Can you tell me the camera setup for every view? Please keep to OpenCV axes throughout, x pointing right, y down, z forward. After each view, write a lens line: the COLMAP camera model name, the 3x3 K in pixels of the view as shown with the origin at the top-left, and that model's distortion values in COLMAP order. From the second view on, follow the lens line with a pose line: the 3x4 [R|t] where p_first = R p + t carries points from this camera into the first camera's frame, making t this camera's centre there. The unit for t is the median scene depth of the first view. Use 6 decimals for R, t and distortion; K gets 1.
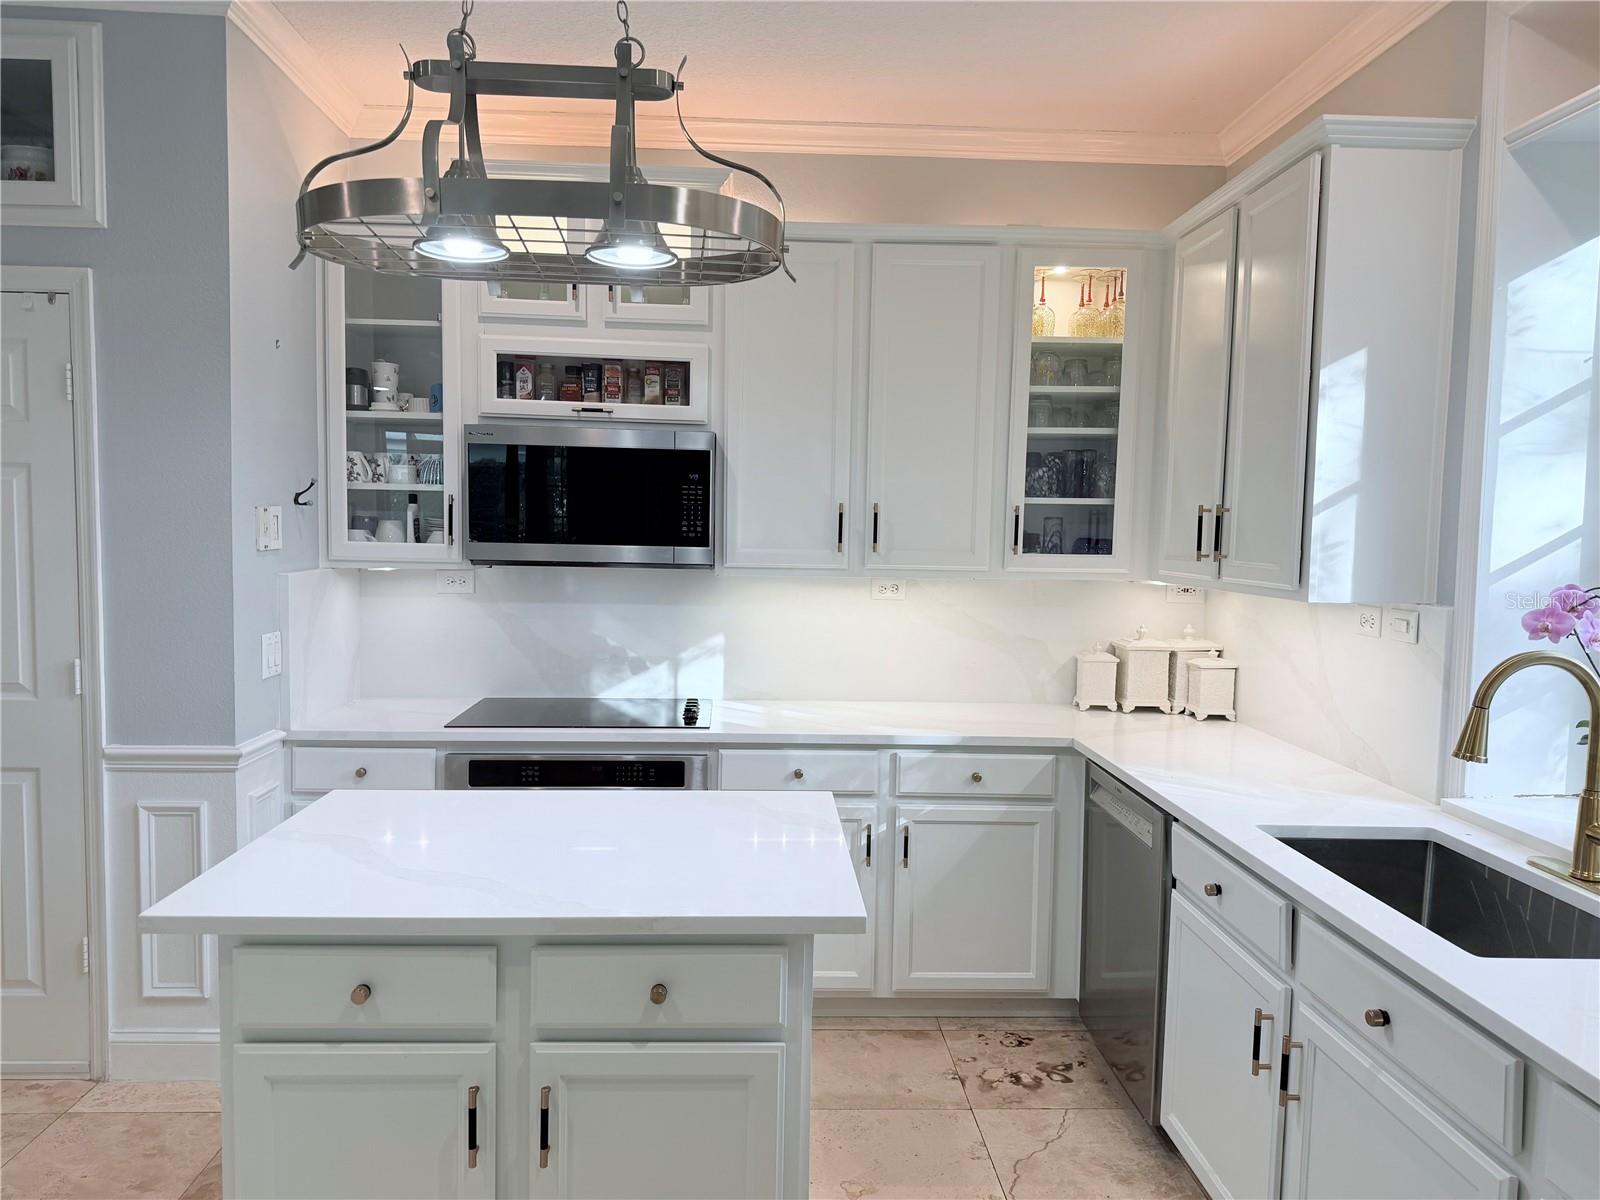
lens RADIAL K [[1124.6, 0, 796.2], [0, 1124.6, 605.3], [0, 0, 1]] dist [0.064469, -0.086070]
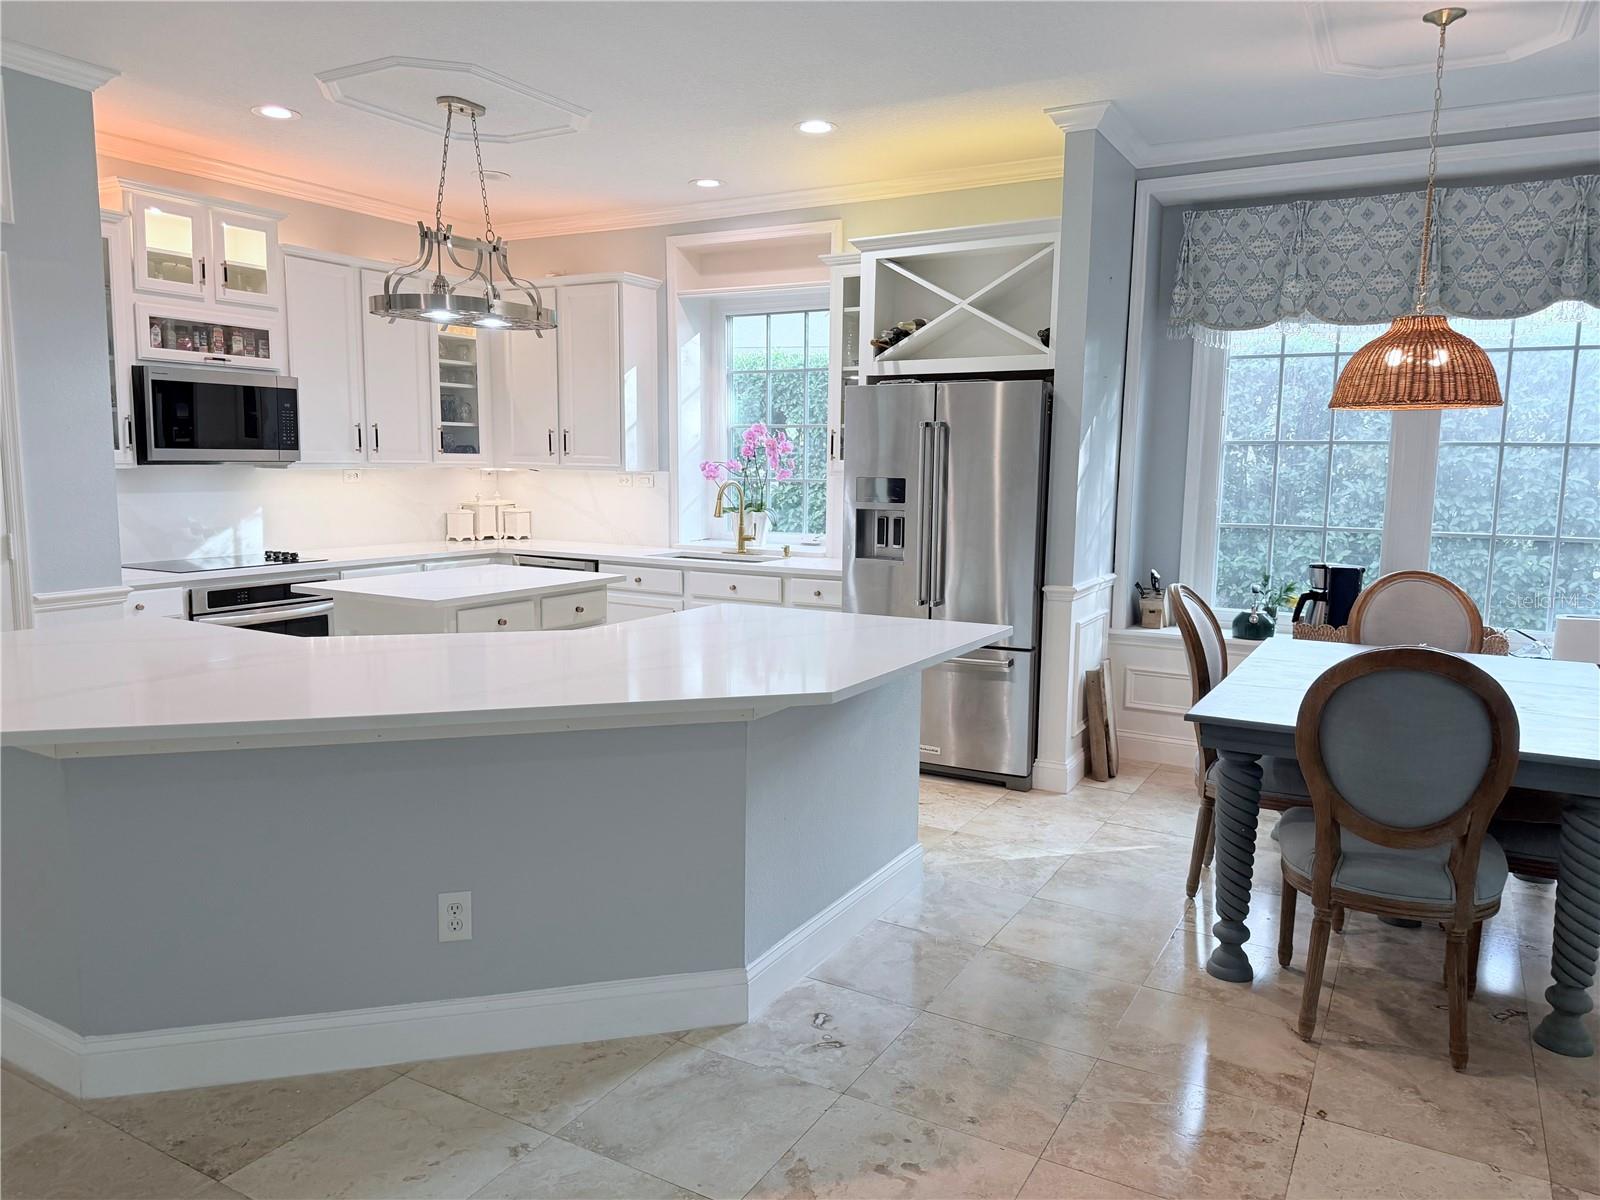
lens RADIAL K [[1125.6, 0, 793.9], [0, 1125.6, 601.8], [0, 0, 1]] dist [0.115360, -0.191487]
pose [[0.532782, -0.120334, 0.837653, -1.073791], [0.058630, 0.992709, 0.105318, 0.031623], [-0.844219, -0.007000, 0.535953, -0.460539]]
